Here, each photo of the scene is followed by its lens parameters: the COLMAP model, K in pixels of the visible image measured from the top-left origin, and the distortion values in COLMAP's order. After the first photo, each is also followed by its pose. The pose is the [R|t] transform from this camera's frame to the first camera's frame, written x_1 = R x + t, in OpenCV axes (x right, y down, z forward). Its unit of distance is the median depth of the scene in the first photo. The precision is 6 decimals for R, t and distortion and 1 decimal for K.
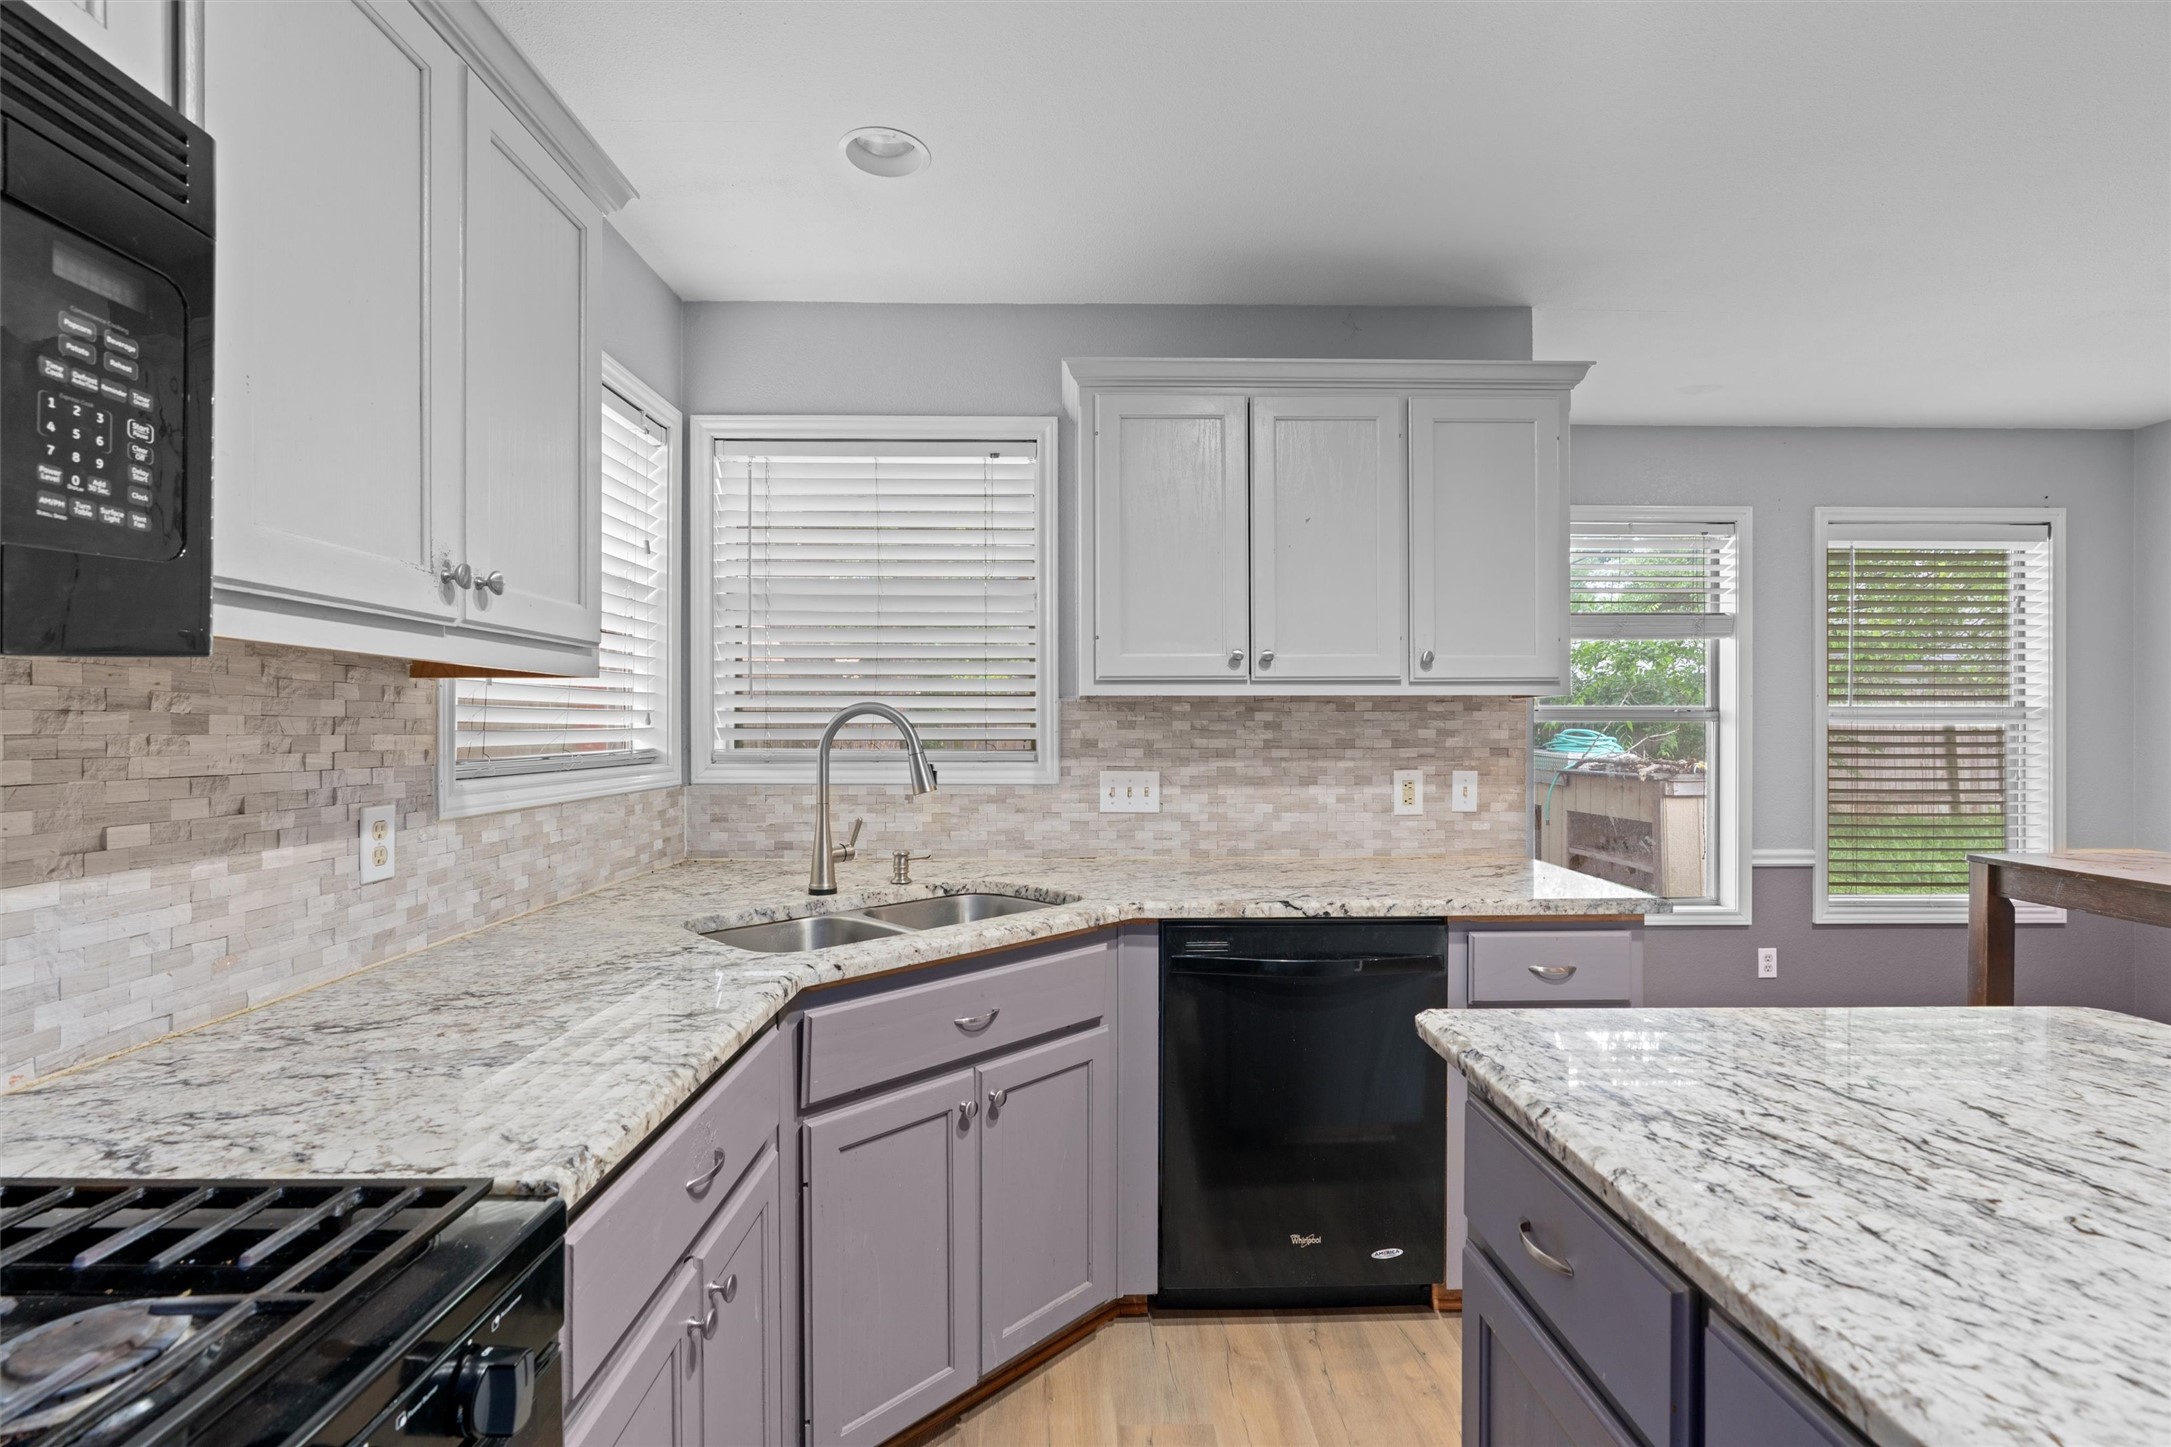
lens RADIAL K [[972.1, 0, 1099.6], [0, 972.1, 734.3], [0, 0, 1]] dist [-0.015218, 0.006765]
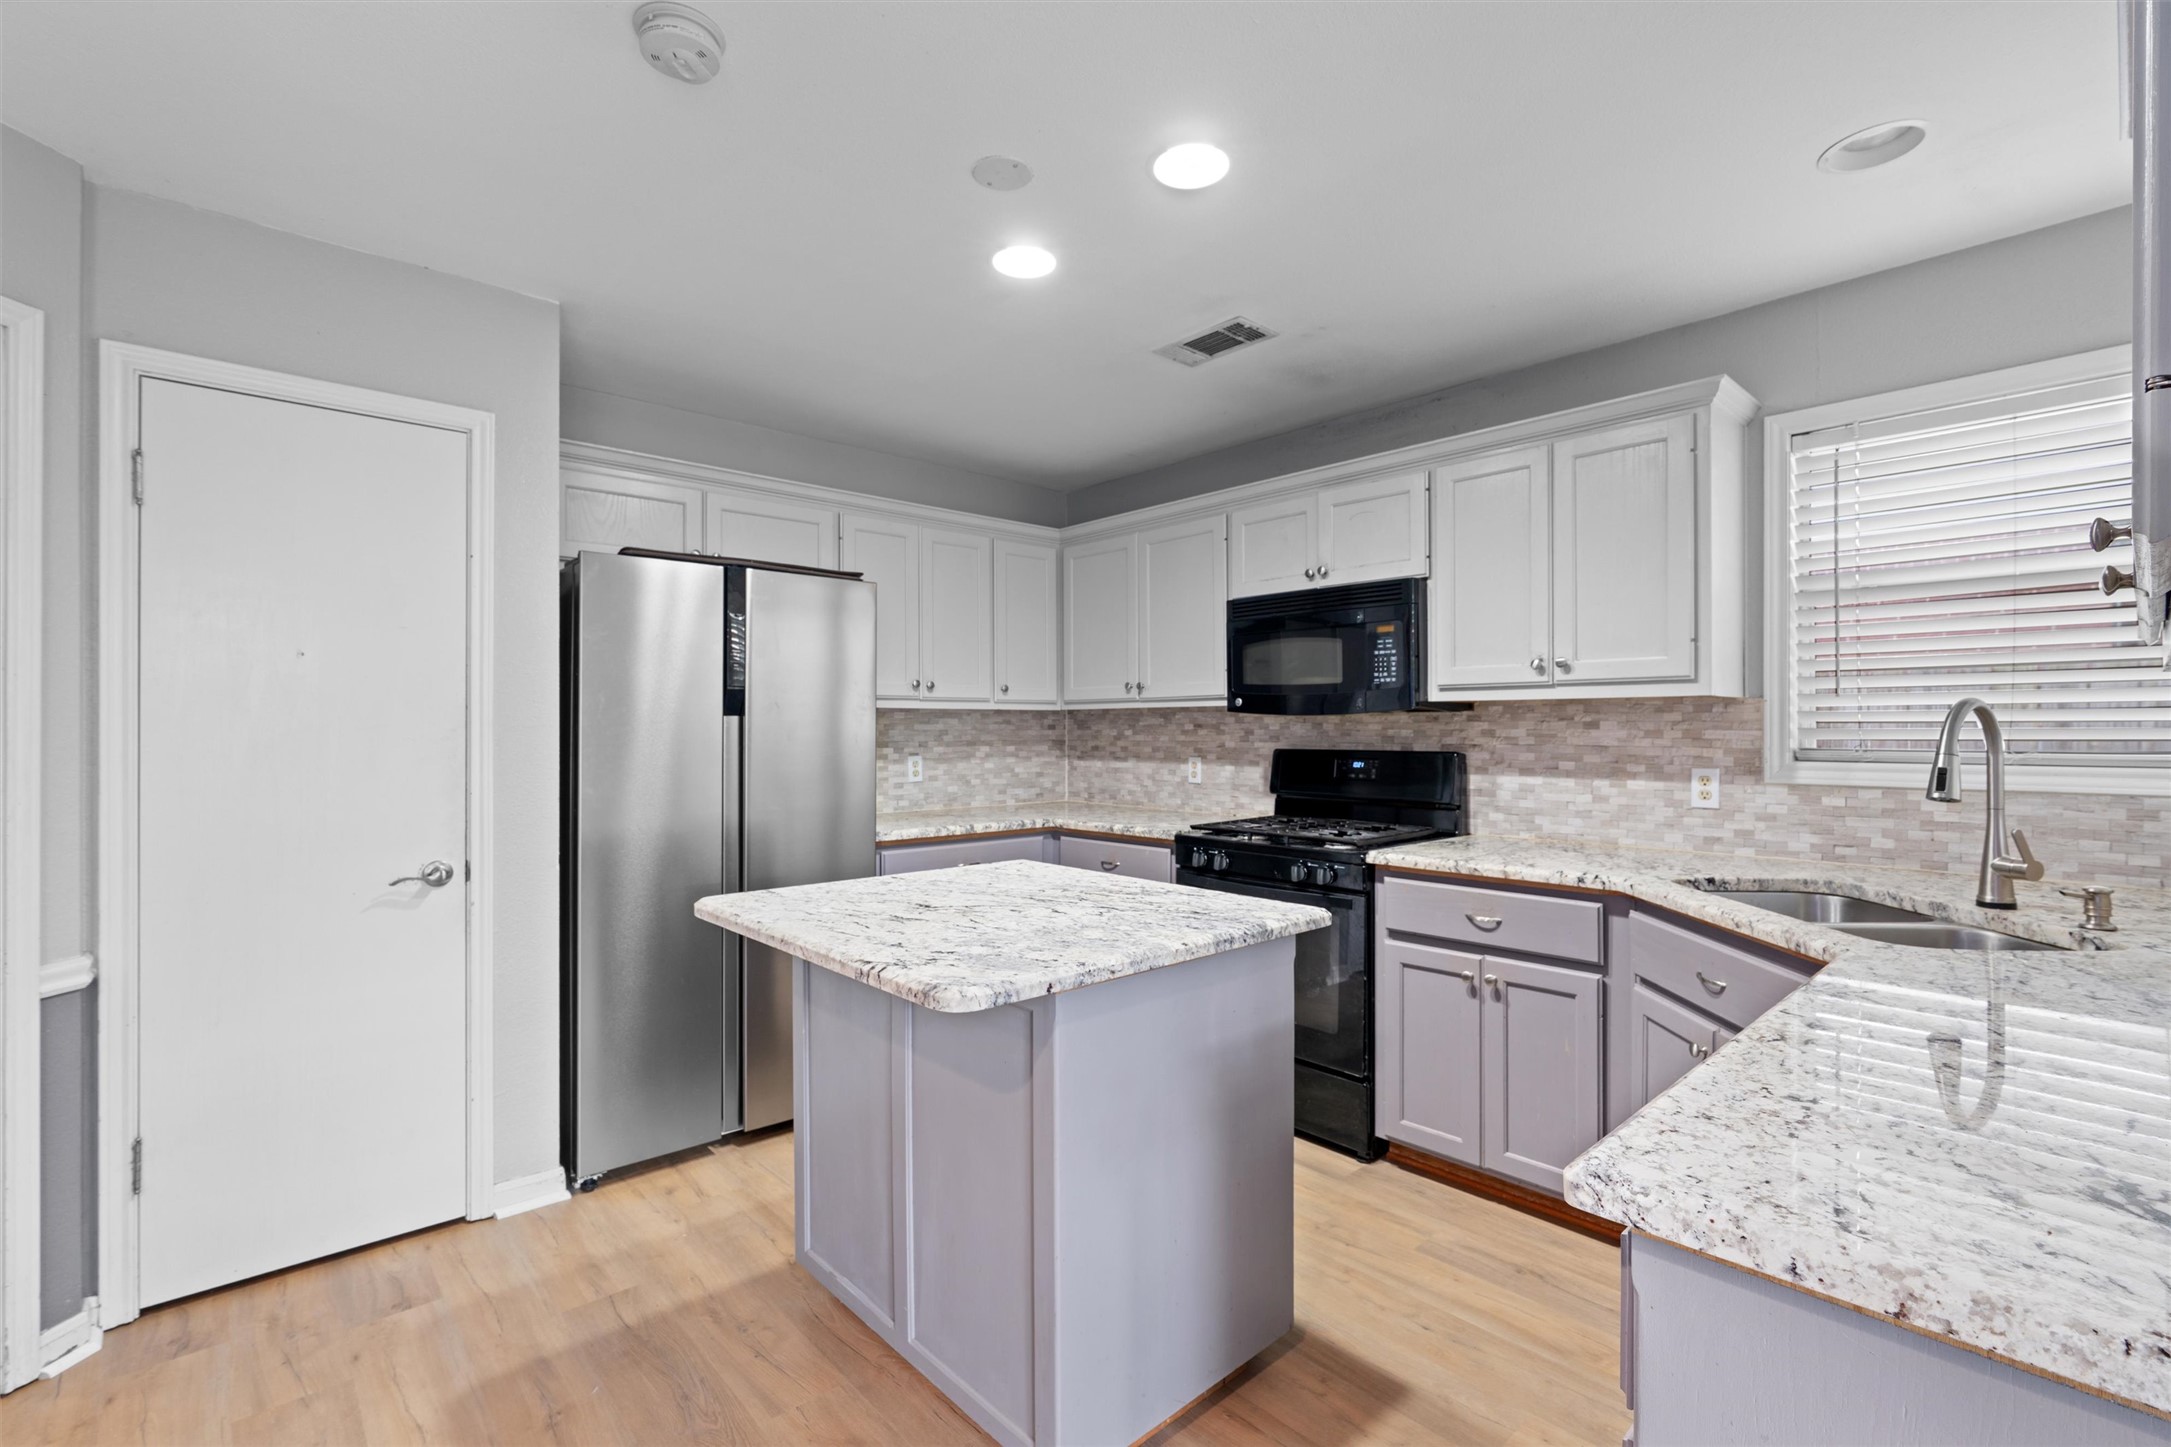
lens RADIAL K [[972.1, 0, 1111.7], [0, 972.1, 728.3], [0, 0, 1]] dist [-0.015218, 0.006765]
pose [[-0.740682, 0.002506, -0.671851, 0.969789], [-0.002620, 0.999975, 0.006618, -0.009289], [0.671851, 0.006662, -0.740657, 1.142027]]
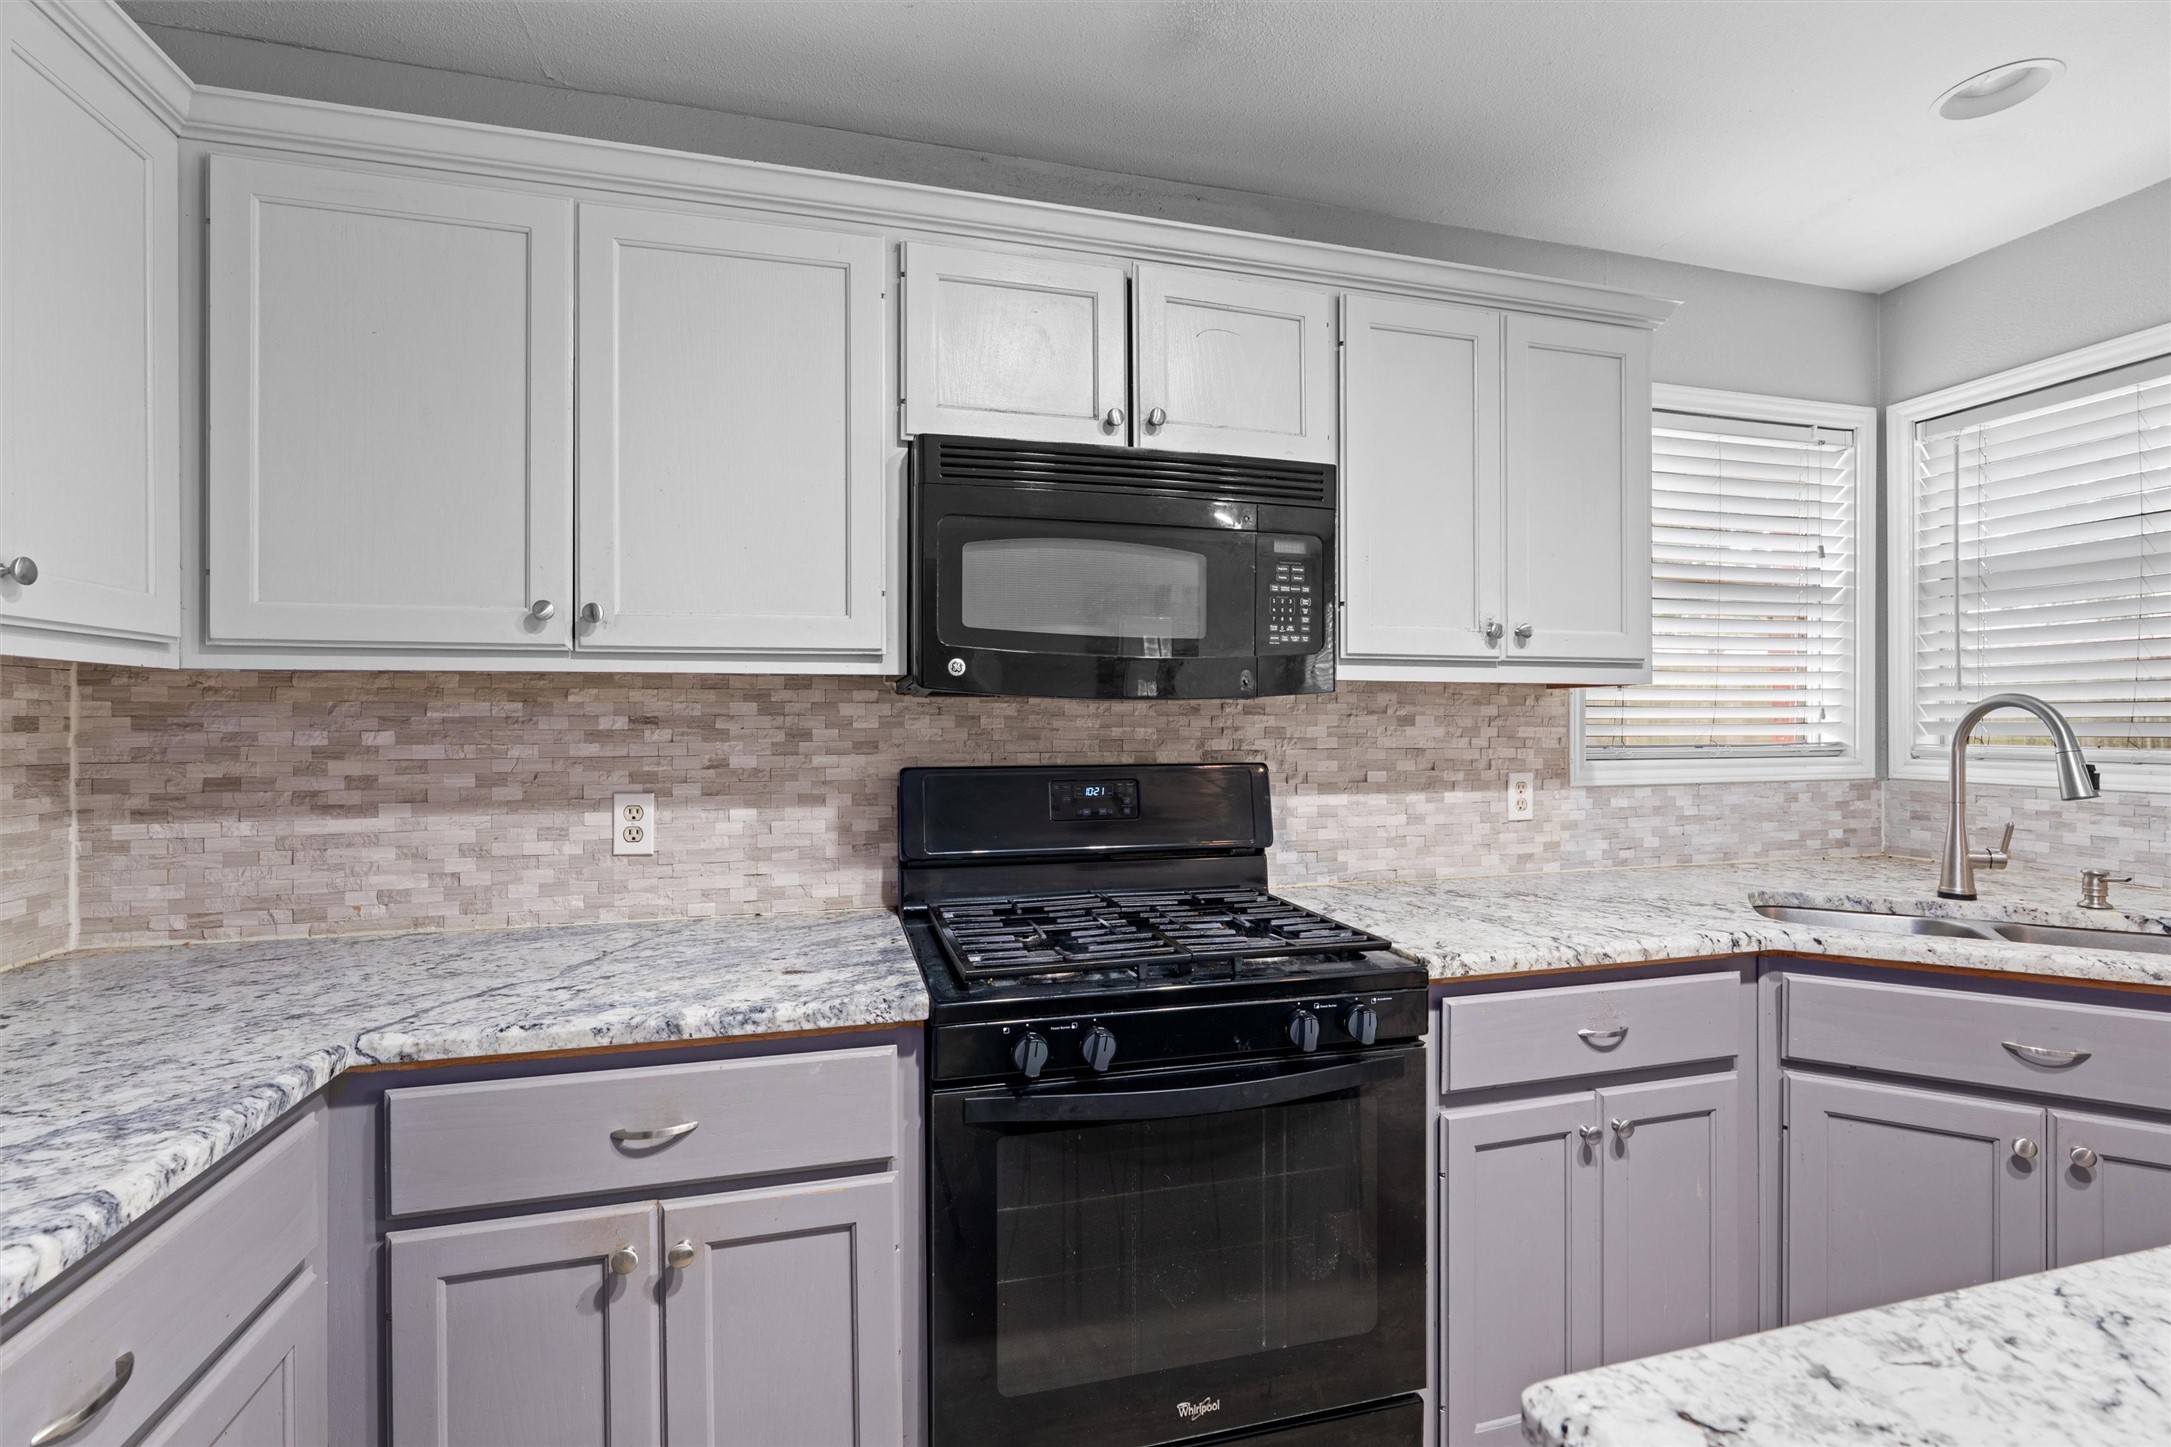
lens RADIAL K [[972.1, 0, 1084.5], [0, 972.1, 723.7], [0, 0, 1]] dist [-0.015218, 0.006765]
pose [[0.244629, 0.000870, -0.969616, 0.425545], [-0.004982, 0.999988, -0.000360, -0.000560], [0.969604, 0.004919, 0.244631, -0.049173]]
